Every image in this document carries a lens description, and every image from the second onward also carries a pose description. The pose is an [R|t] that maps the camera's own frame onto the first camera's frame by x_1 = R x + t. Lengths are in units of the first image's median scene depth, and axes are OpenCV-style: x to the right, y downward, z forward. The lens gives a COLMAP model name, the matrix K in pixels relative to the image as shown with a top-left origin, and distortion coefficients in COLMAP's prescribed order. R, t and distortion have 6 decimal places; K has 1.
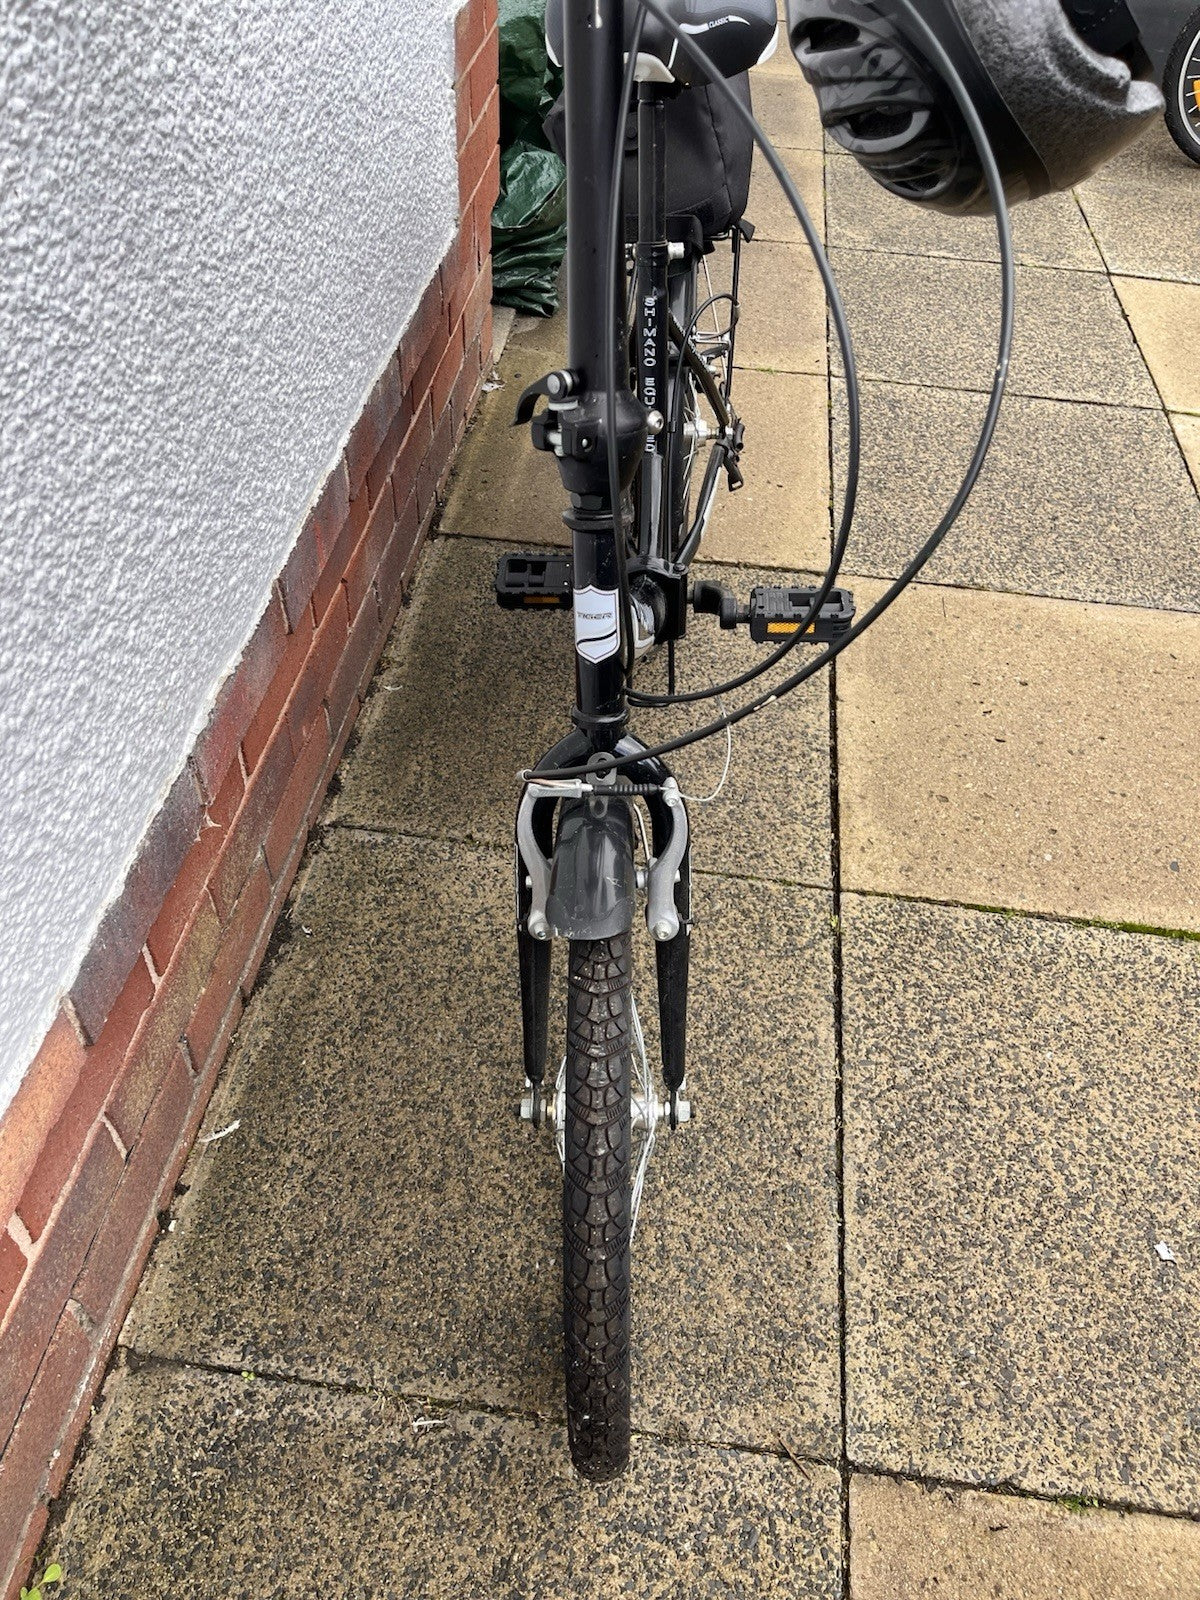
lens RADIAL K [[1211.1, 0, 597.3], [0, 1211.1, 784.2], [0, 0, 1]] dist [0.052606, -0.075169]
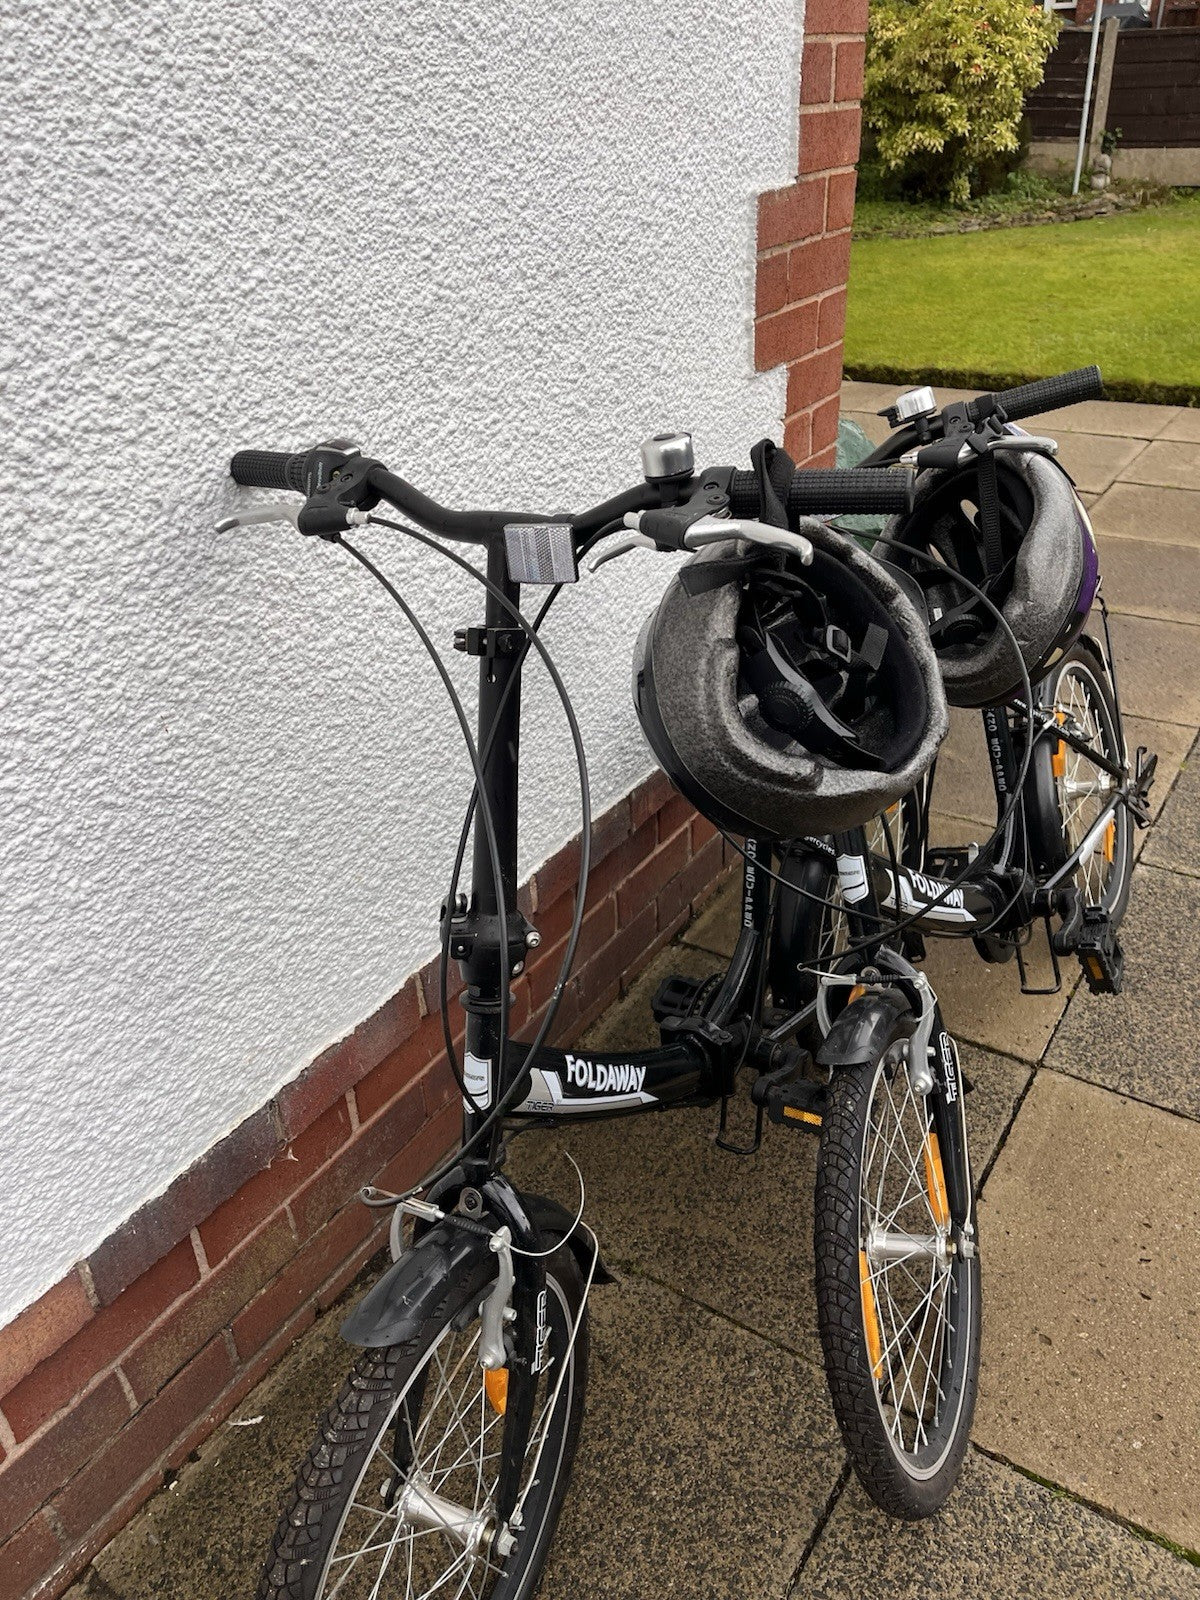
lens RADIAL K [[1222.2, 0, 591.5], [0, 1222.2, 805.3], [0, 0, 1]] dist [0.063586, -0.097315]
pose [[0.894046, 0.154059, -0.420651, 0.430405], [-0.258070, 0.944660, -0.202526, -0.130182], [0.366171, 0.289625, 0.884328, -0.110913]]
